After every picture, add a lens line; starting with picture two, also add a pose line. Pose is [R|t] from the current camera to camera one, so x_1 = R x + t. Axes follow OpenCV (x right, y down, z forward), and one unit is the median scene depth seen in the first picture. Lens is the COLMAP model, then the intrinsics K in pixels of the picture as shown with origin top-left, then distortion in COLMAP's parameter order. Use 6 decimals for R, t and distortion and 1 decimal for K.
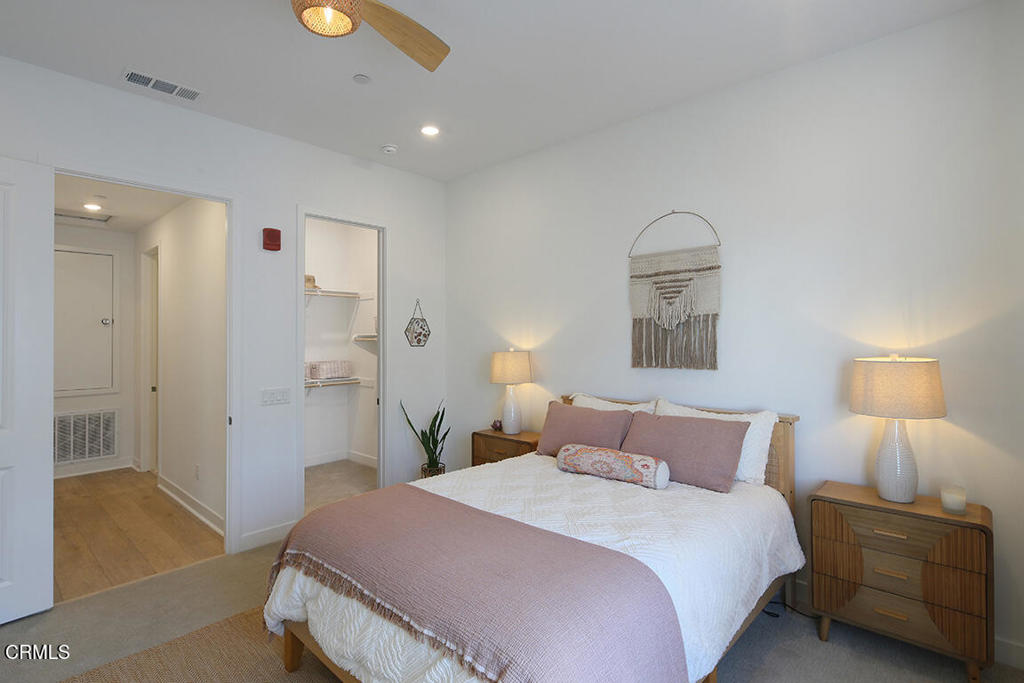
lens RADIAL K [[499.5, 0, 515.9], [0, 499.5, 334.4], [0, 0, 1]] dist [0.010411, -0.006436]
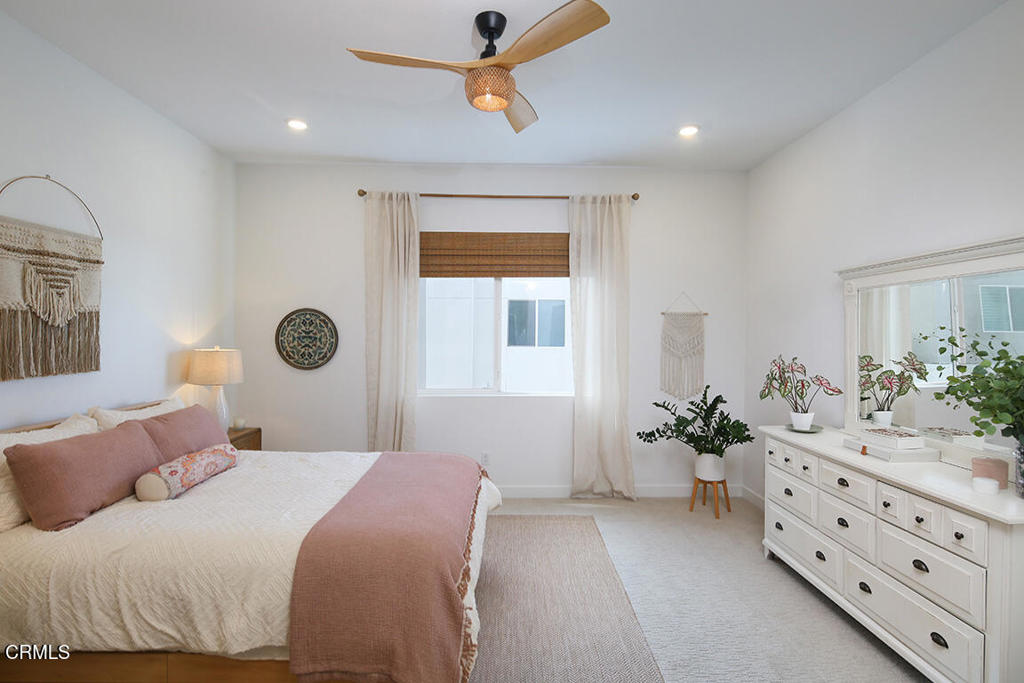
lens RADIAL K [[484.7, 0, 502.2], [0, 484.7, 344.4], [0, 0, 1]] dist [-0.000847, -0.000823]
pose [[-0.666784, -0.007517, 0.745213, -0.744669], [-0.001044, 0.999958, 0.009153, 0.011283], [-0.745250, 0.005325, -0.666763, 0.984838]]
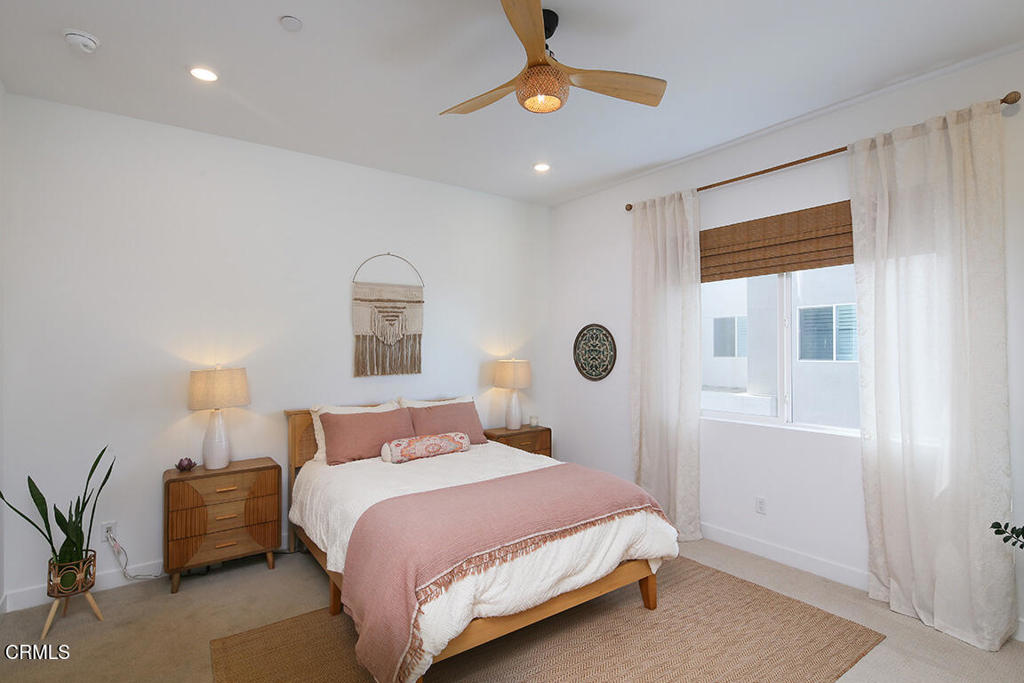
lens RADIAL K [[499.5, 0, 520.7], [0, 499.5, 344.8], [0, 0, 1]] dist [0.010411, -0.006436]
pose [[0.191224, 0.008973, 0.981505, -0.891476], [-0.002223, 0.999960, -0.008709, 0.000876], [-0.981544, -0.000516, 0.191236, 0.422947]]
